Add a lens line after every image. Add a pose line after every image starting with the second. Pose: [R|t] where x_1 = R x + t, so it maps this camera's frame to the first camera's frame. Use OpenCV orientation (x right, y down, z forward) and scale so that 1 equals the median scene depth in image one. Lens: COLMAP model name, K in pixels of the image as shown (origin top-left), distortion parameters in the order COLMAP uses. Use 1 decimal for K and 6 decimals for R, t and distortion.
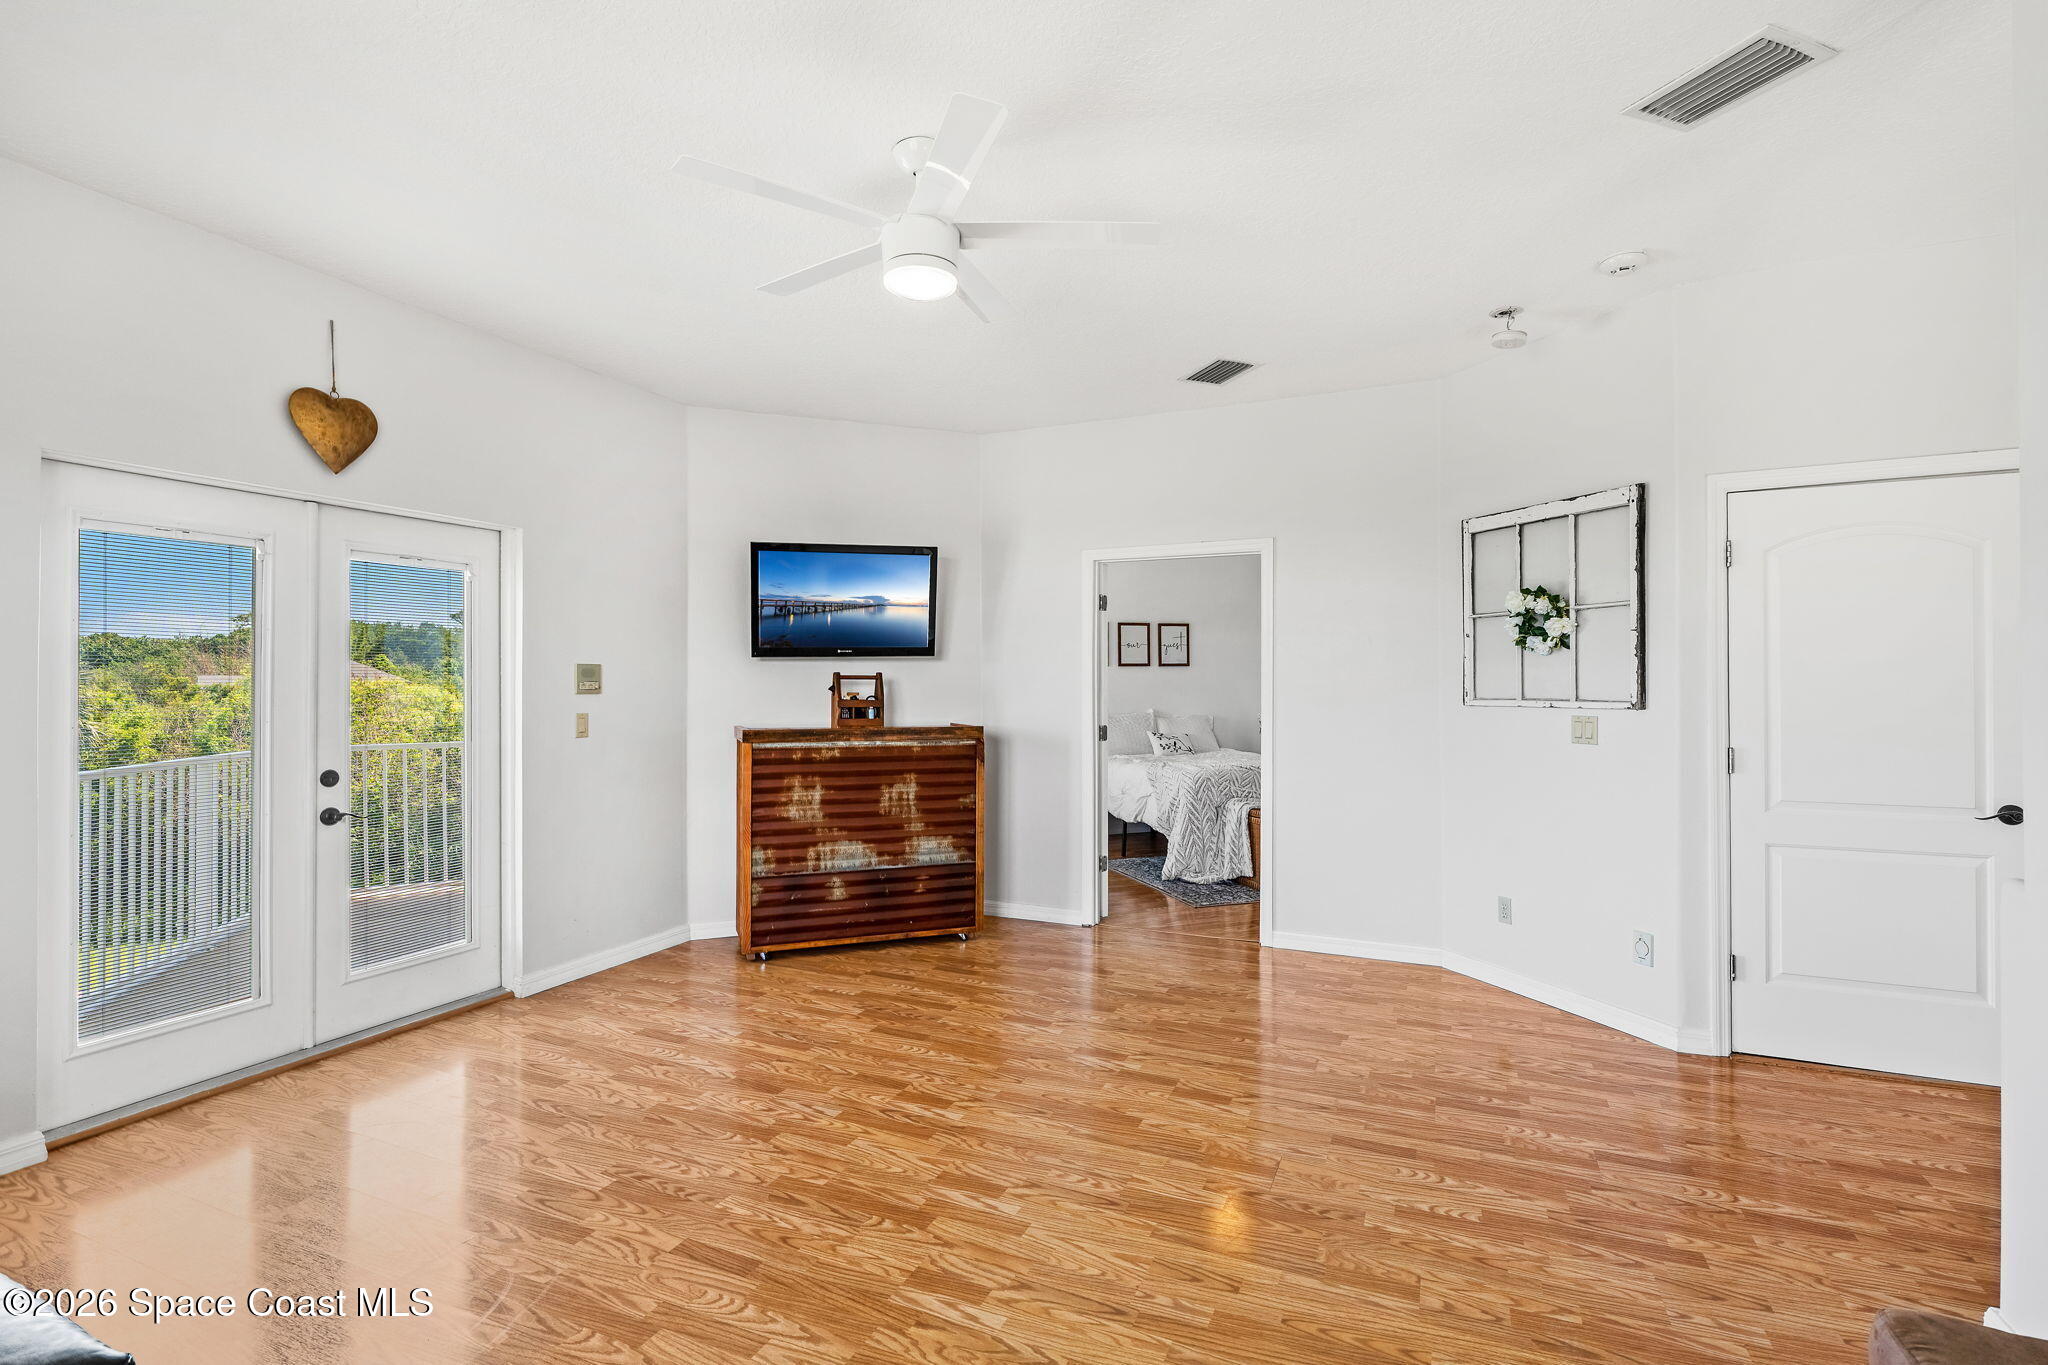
lens RADIAL K [[926.9, 0, 1019.0], [0, 926.9, 677.3], [0, 0, 1]] dist [0.005500, 0.000323]
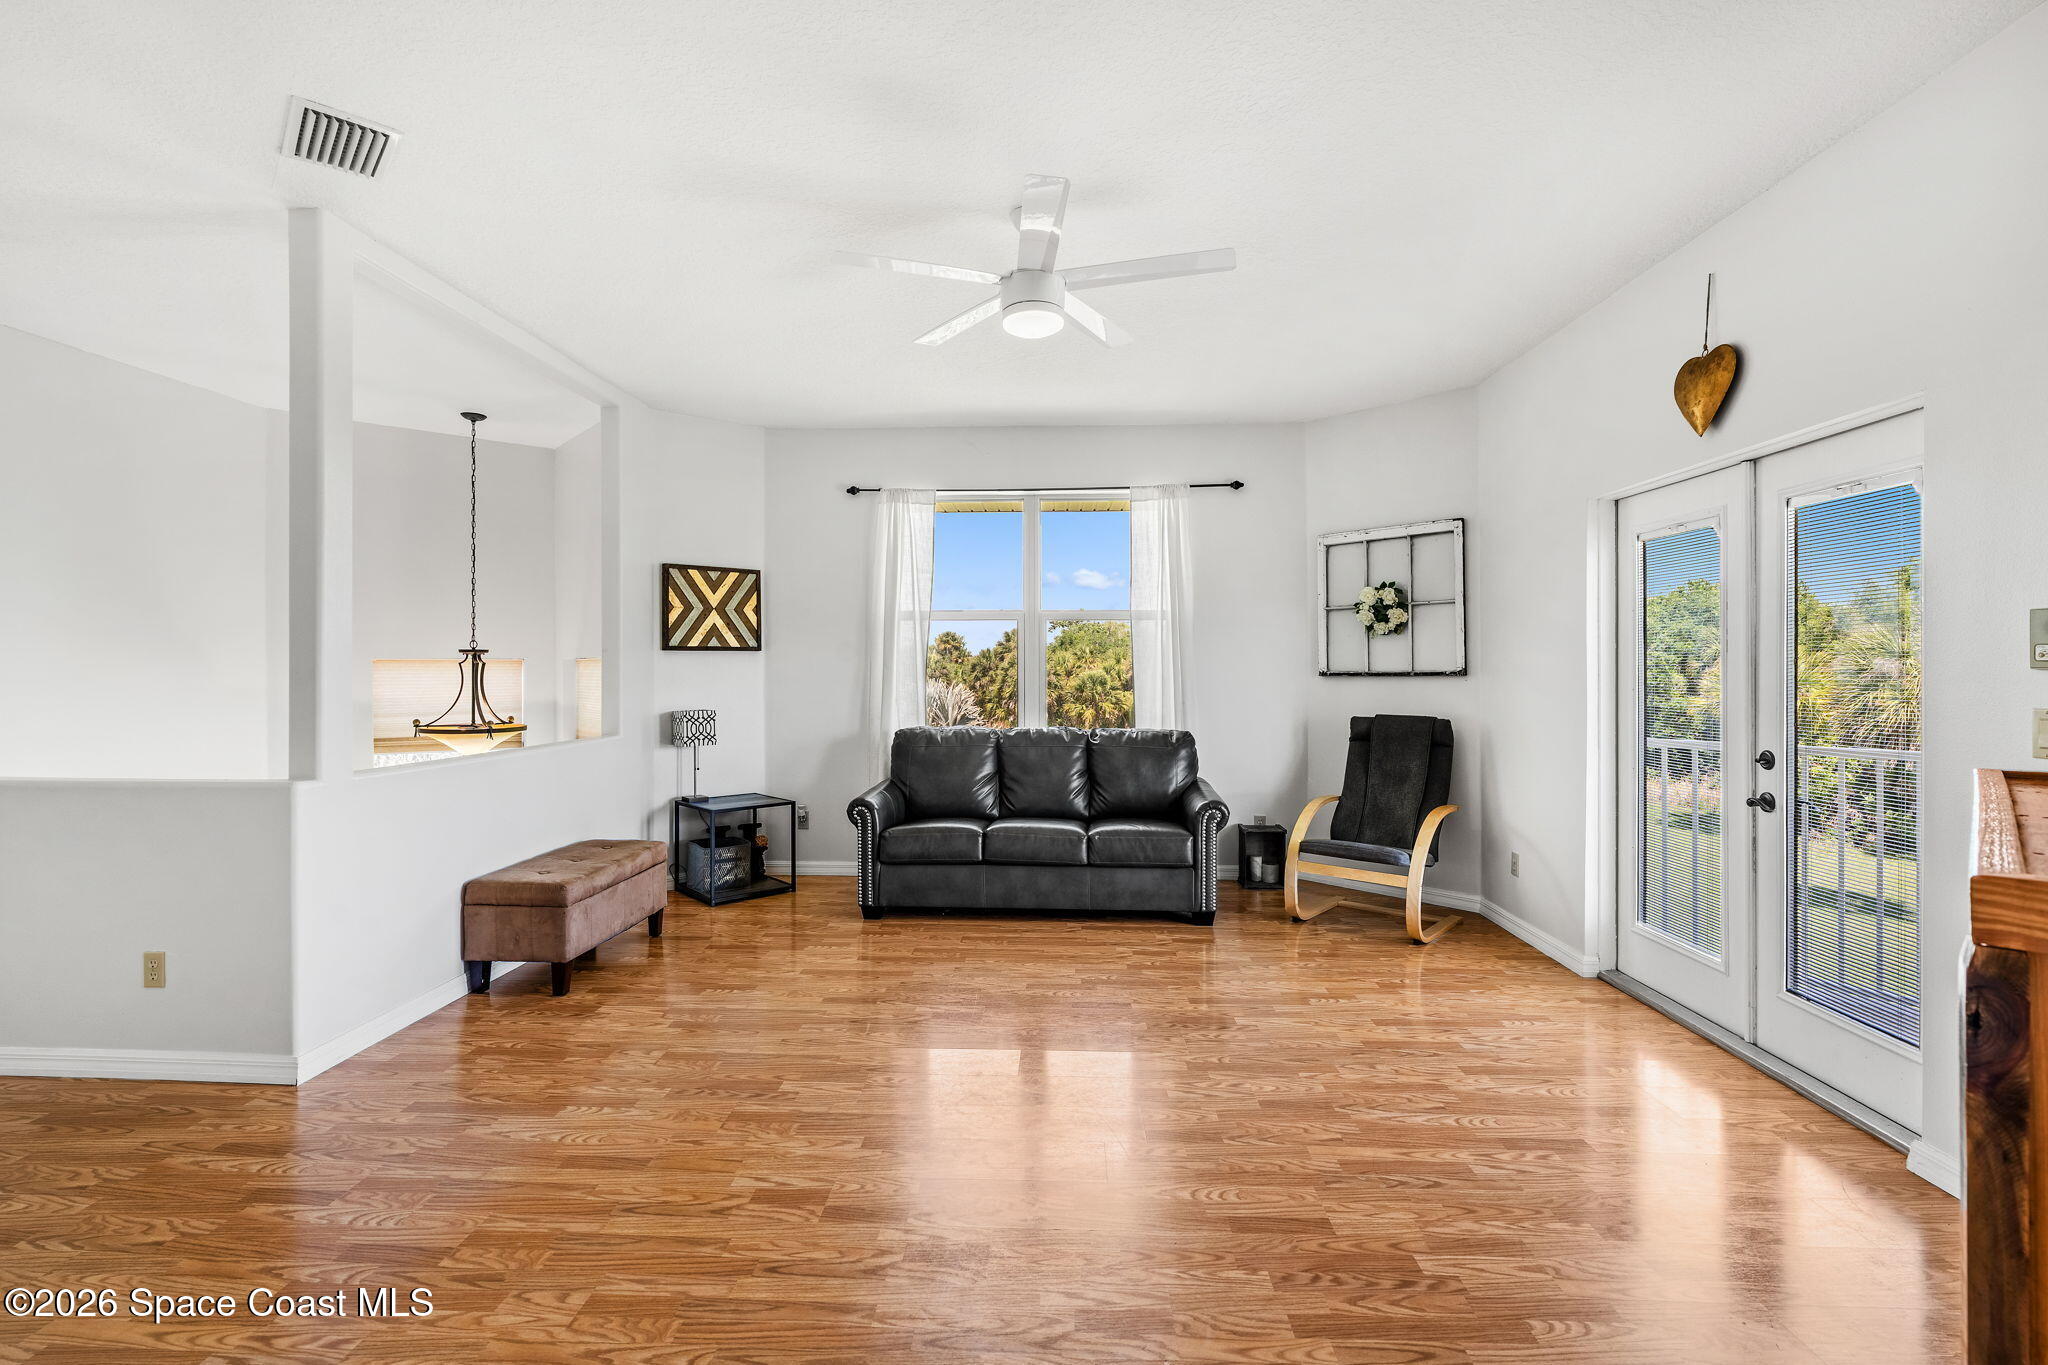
lens RADIAL K [[926.9, 0, 1017.3], [0, 926.9, 681.0], [0, 0, 1]] dist [0.005500, 0.000323]
pose [[-0.928254, 0.008144, -0.371857, 0.301444], [0.006681, 0.999964, 0.005223, 0.025356], [0.371886, 0.002364, -0.928275, 1.765842]]
